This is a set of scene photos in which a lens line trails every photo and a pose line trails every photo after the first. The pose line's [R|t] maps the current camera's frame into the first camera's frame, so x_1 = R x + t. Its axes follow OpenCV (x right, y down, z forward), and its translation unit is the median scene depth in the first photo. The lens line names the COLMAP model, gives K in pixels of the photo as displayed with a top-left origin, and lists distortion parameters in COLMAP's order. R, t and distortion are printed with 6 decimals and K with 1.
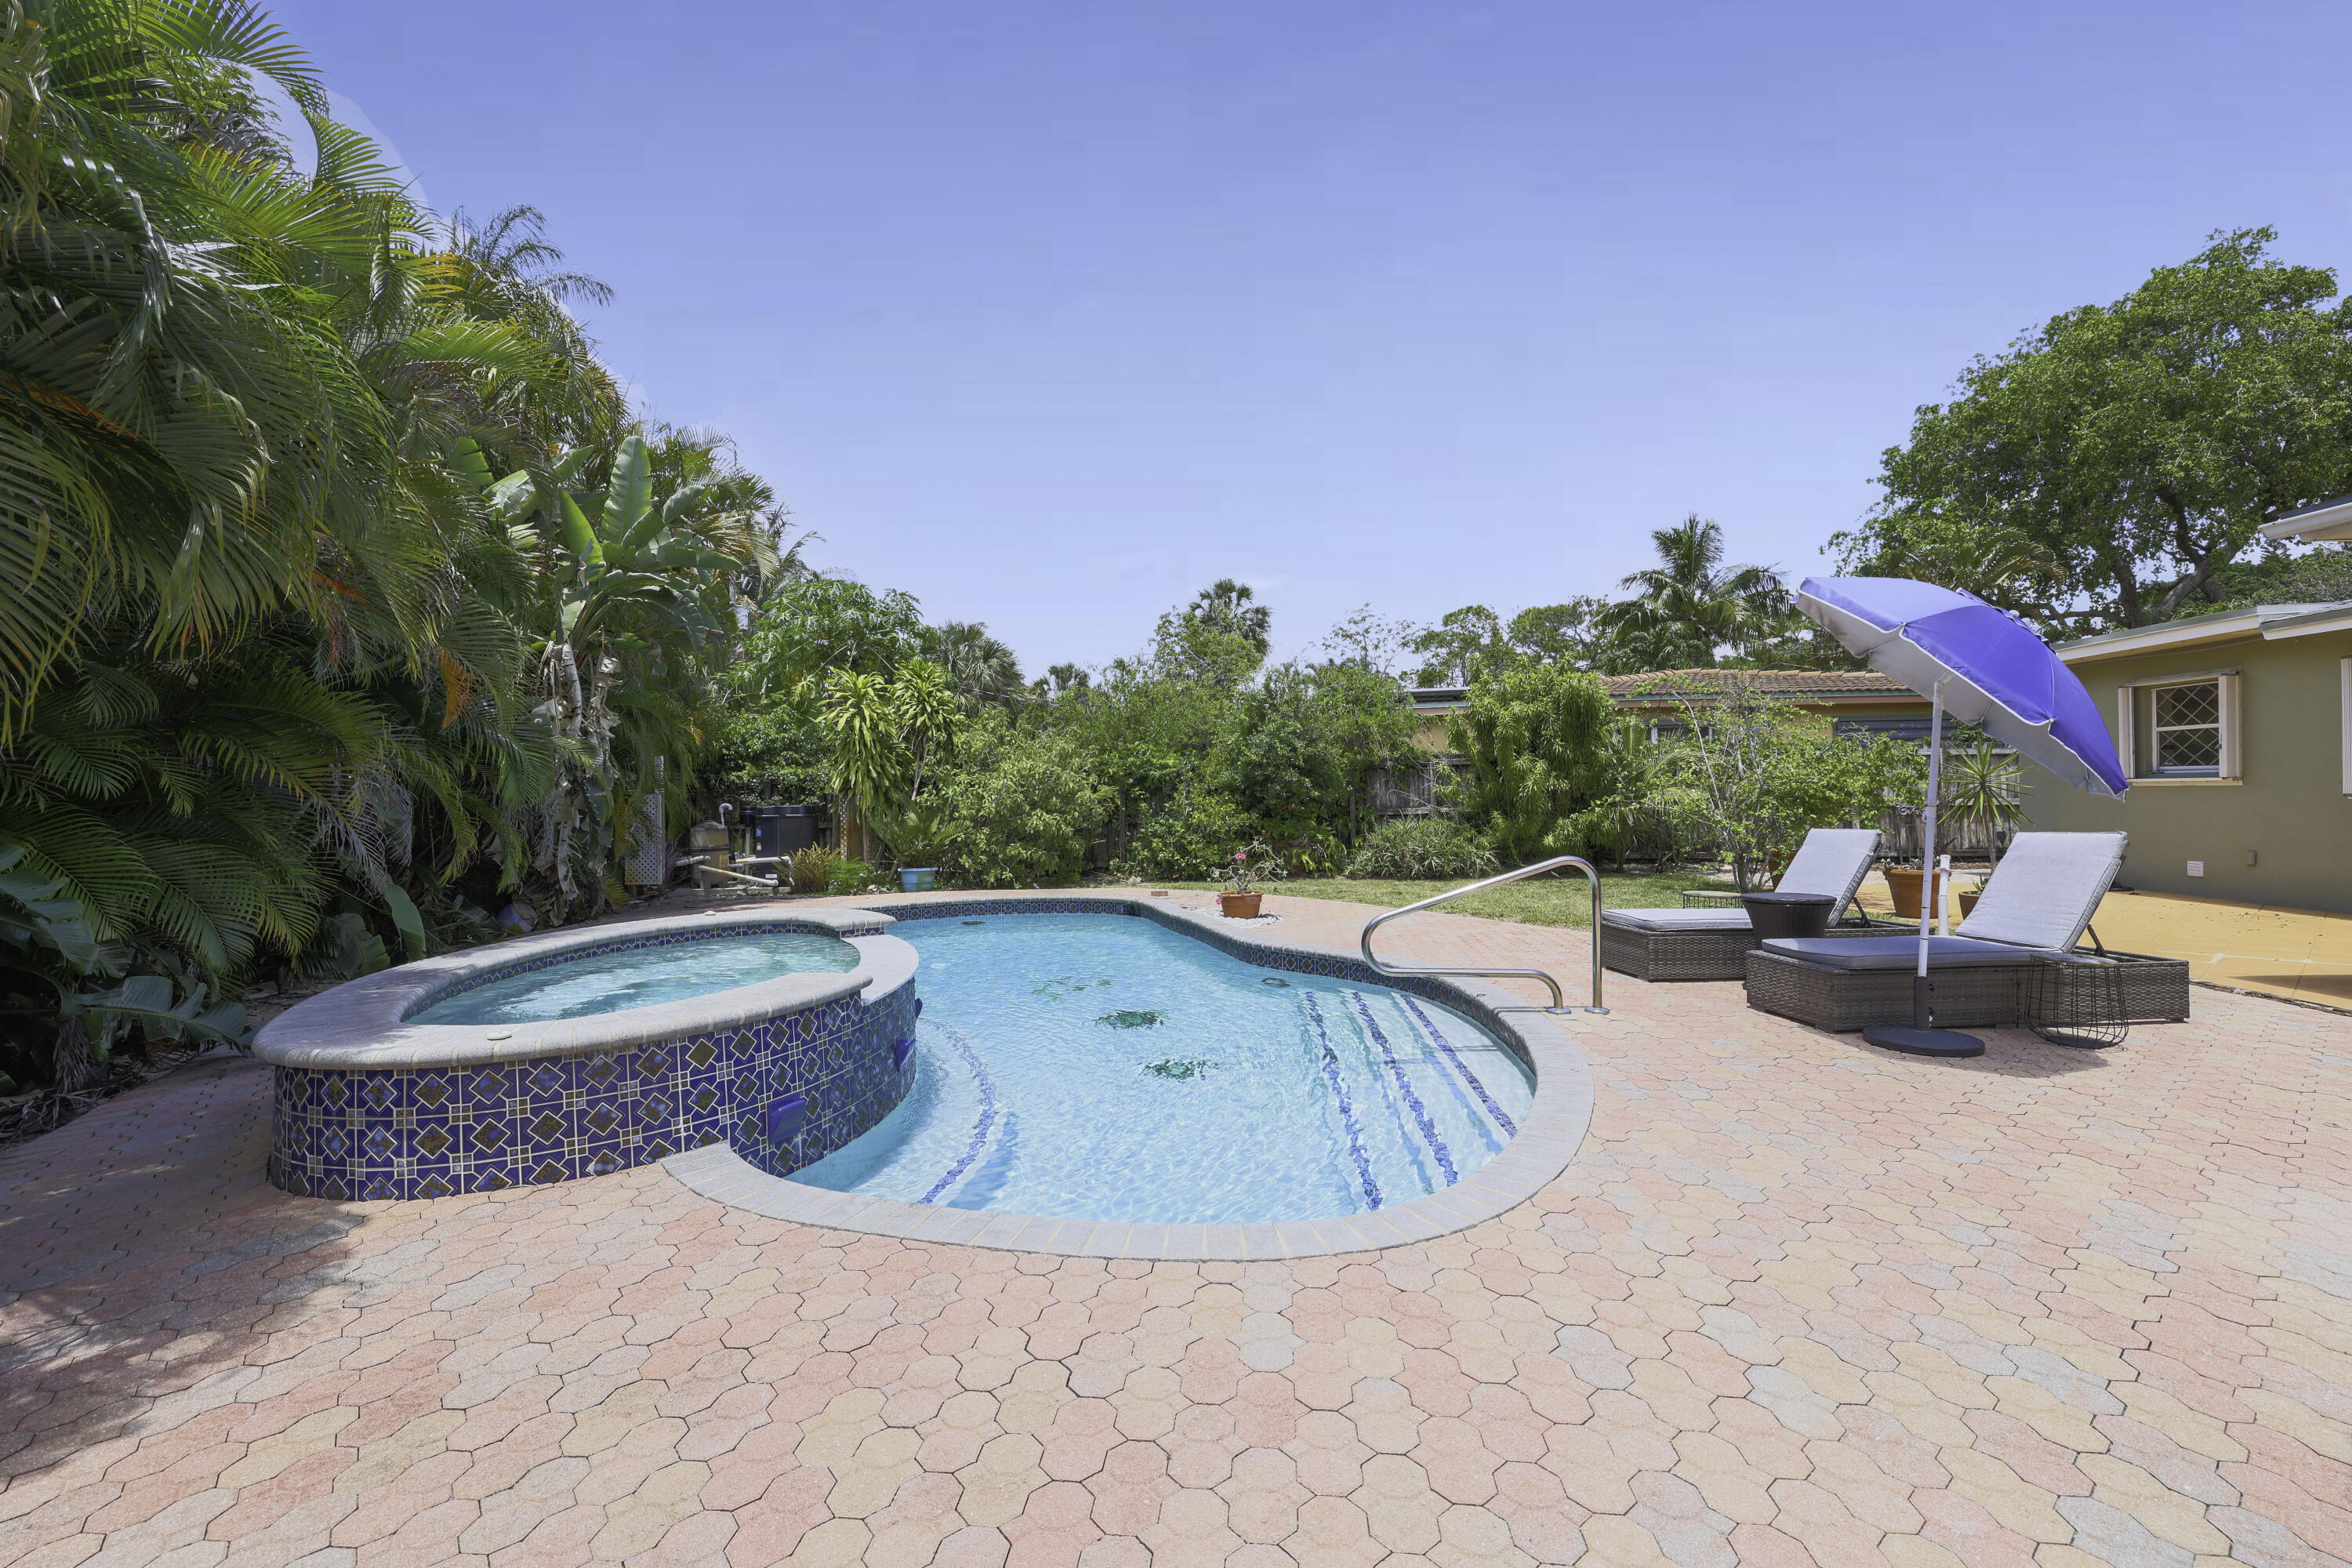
lens RADIAL K [[1017.5, 0, 1183.0], [0, 1017.5, 785.8], [0, 0, 1]] dist [-0.001734, -0.000139]
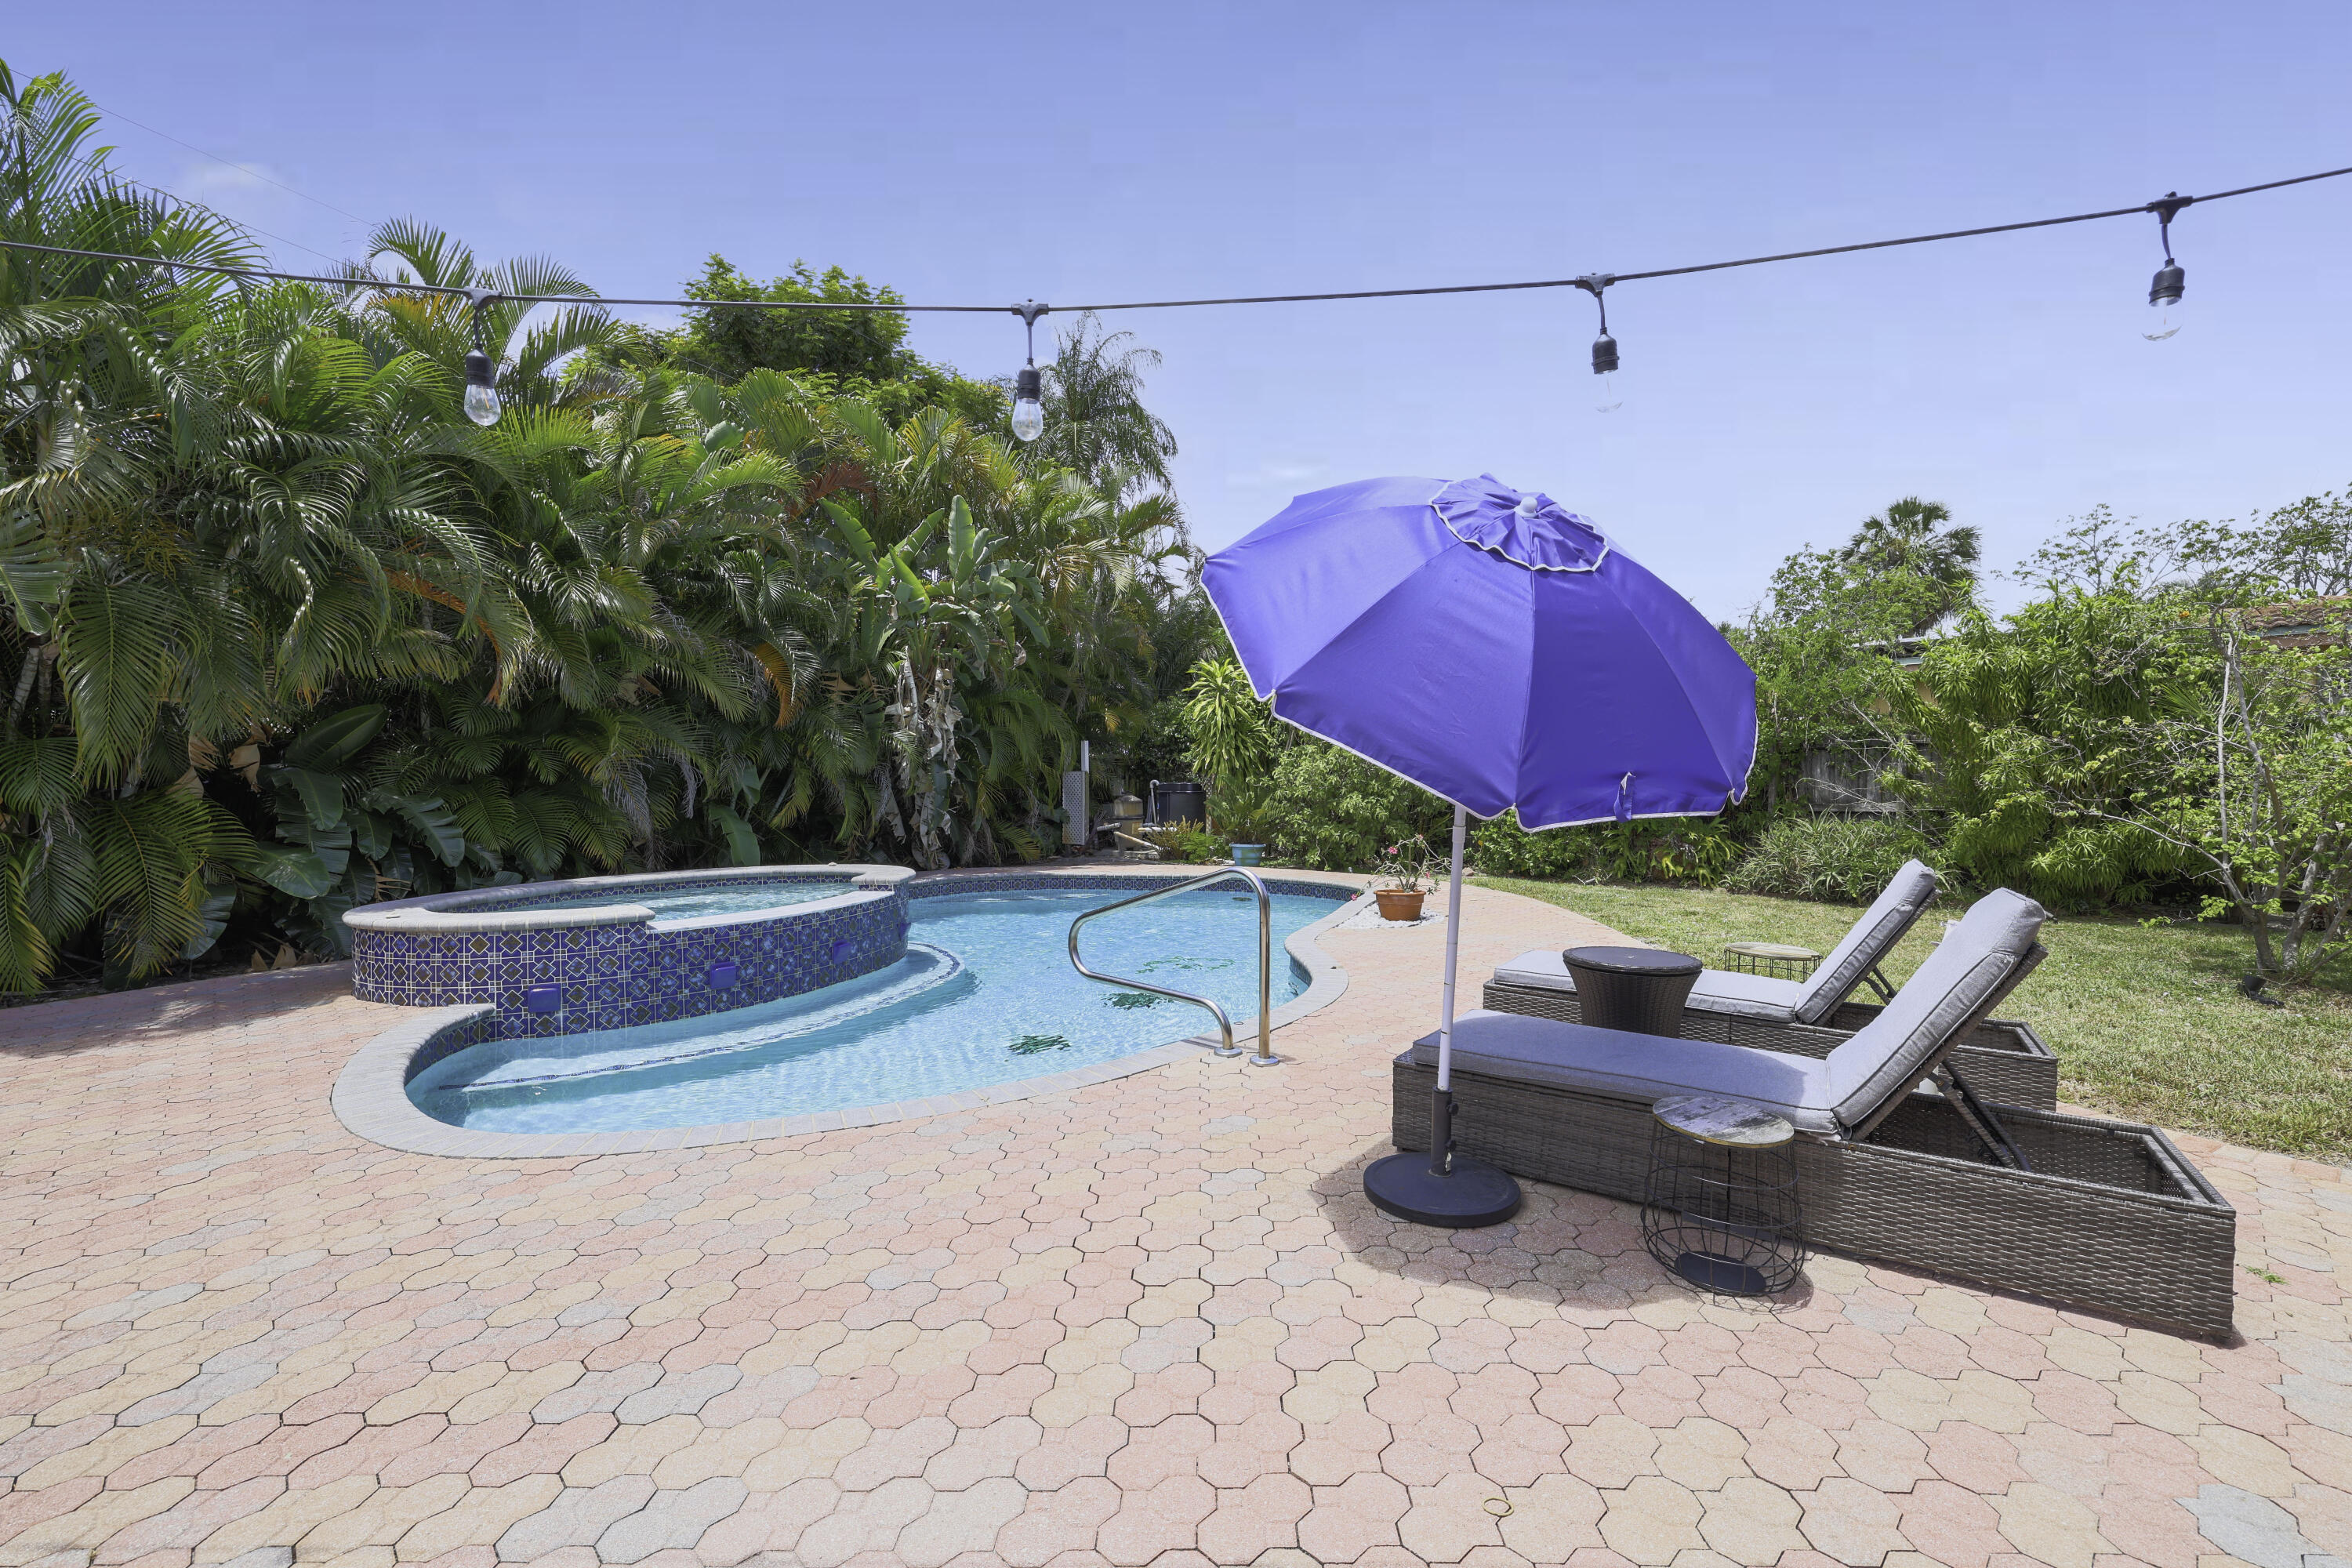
lens RADIAL K [[1017.5, 0, 1182.0], [0, 1017.5, 780.1], [0, 0, 1]] dist [-0.001734, -0.000139]
pose [[0.751188, 0.018047, -0.659842, 0.384064], [-0.006071, 0.999773, 0.020434, -0.007292], [0.660061, -0.011344, 0.751127, 0.154395]]
